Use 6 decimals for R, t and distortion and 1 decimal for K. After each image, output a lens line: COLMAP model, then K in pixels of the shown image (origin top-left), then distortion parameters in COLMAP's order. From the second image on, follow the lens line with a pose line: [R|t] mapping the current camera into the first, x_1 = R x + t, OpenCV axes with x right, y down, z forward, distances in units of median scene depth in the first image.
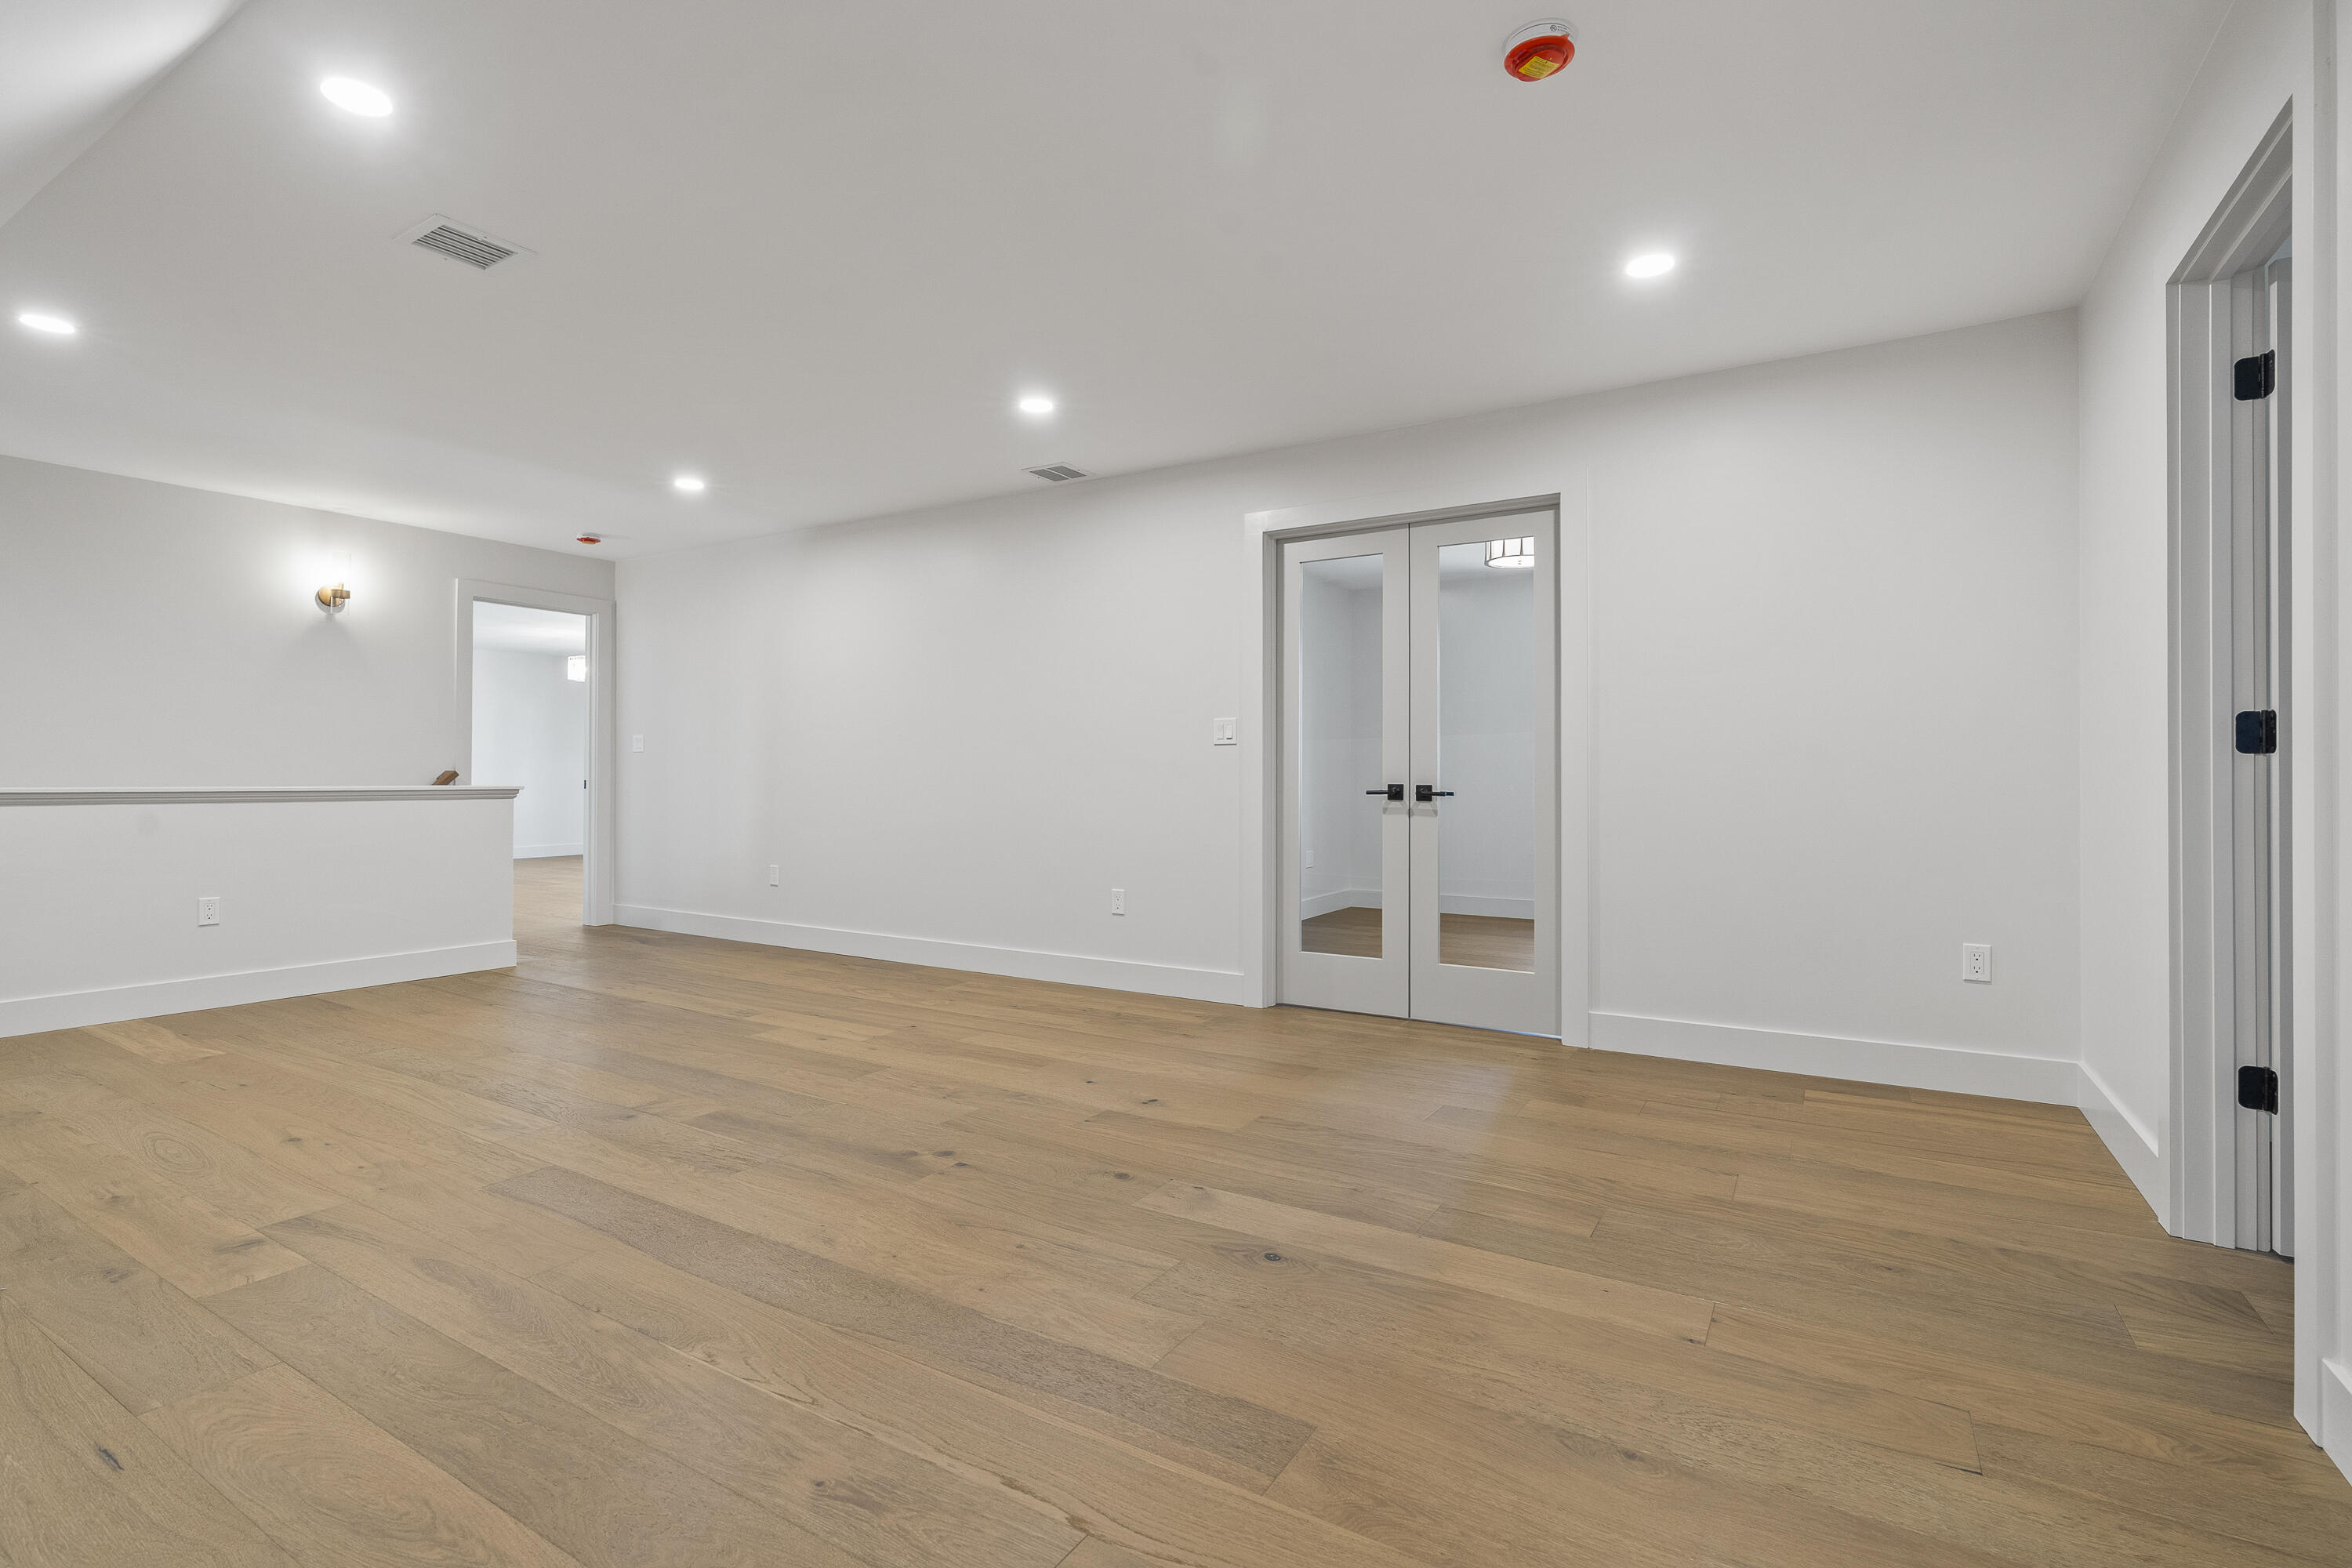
lens RADIAL K [[1076.2, 0, 1159.6], [0, 1076.2, 768.3], [0, 0, 1]] dist [-0.003410, 0.002729]
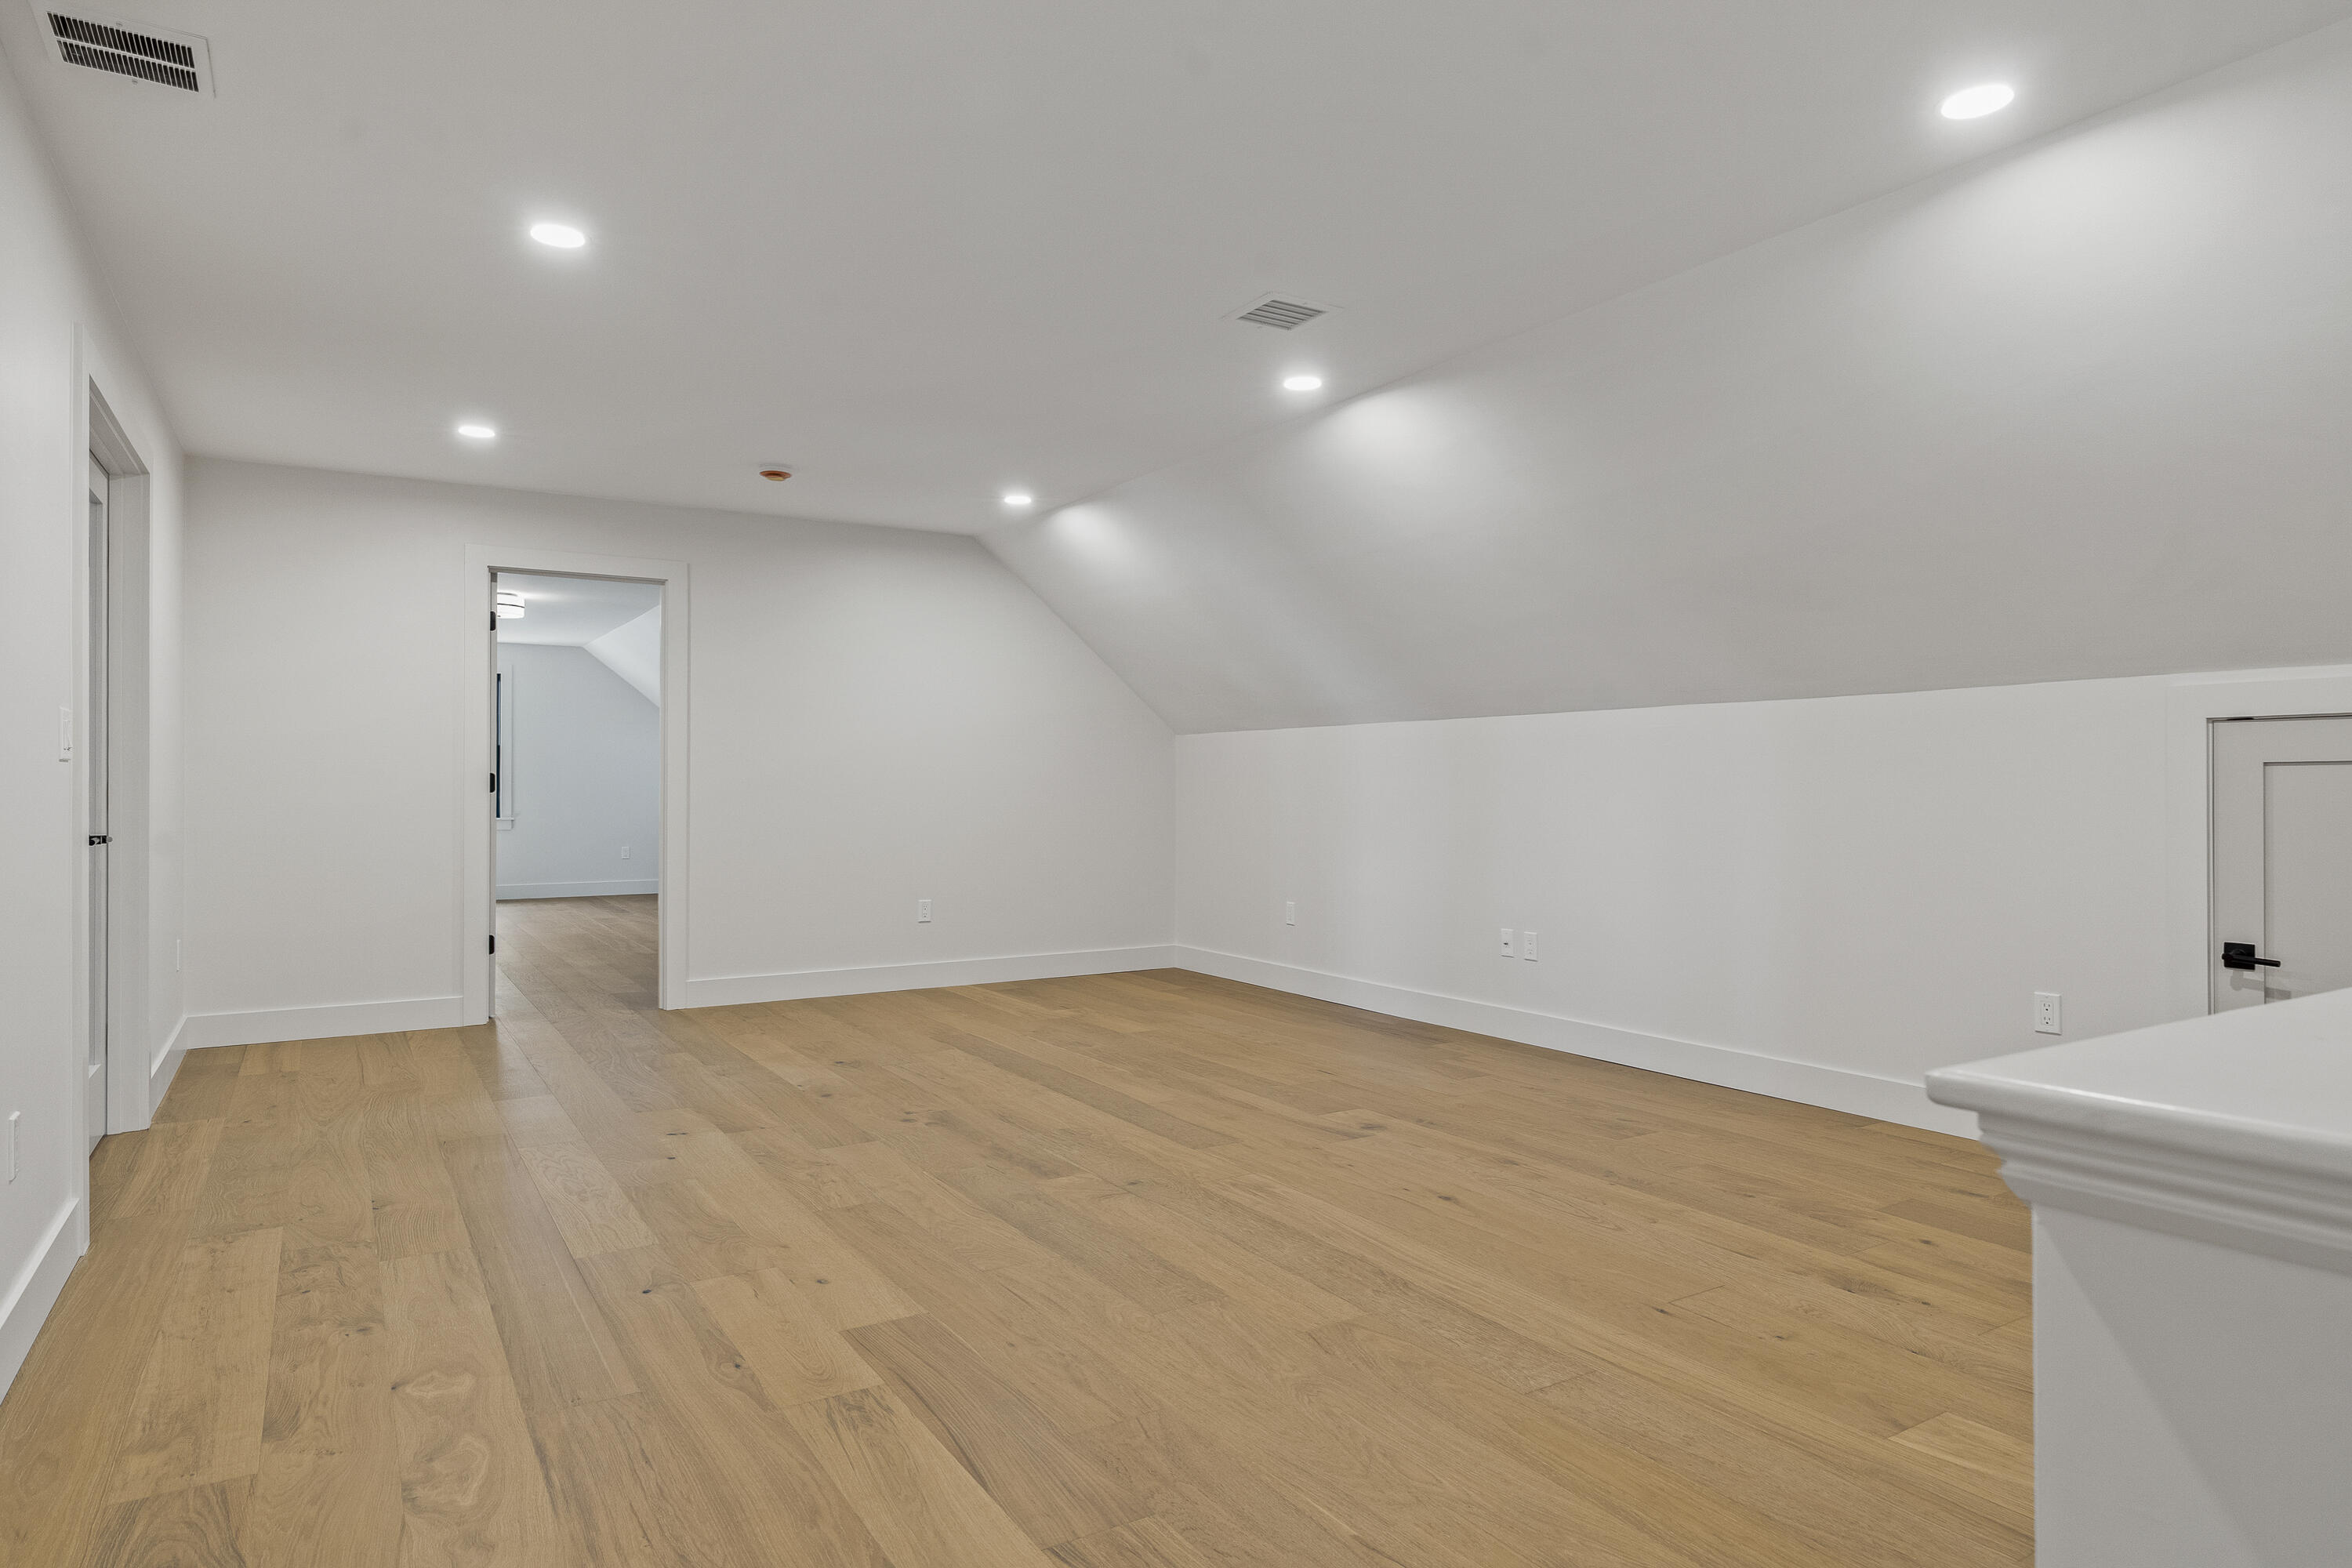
lens RADIAL K [[1377.5, 0, 1180.4], [0, 1377.5, 782.8], [0, 0, 1]] dist [0.003659, 0.000277]
pose [[-0.900192, -0.001432, 0.435491, -1.098014], [-0.003932, 0.999981, -0.004839, -0.017332], [-0.435475, -0.006068, -0.900180, 2.155570]]
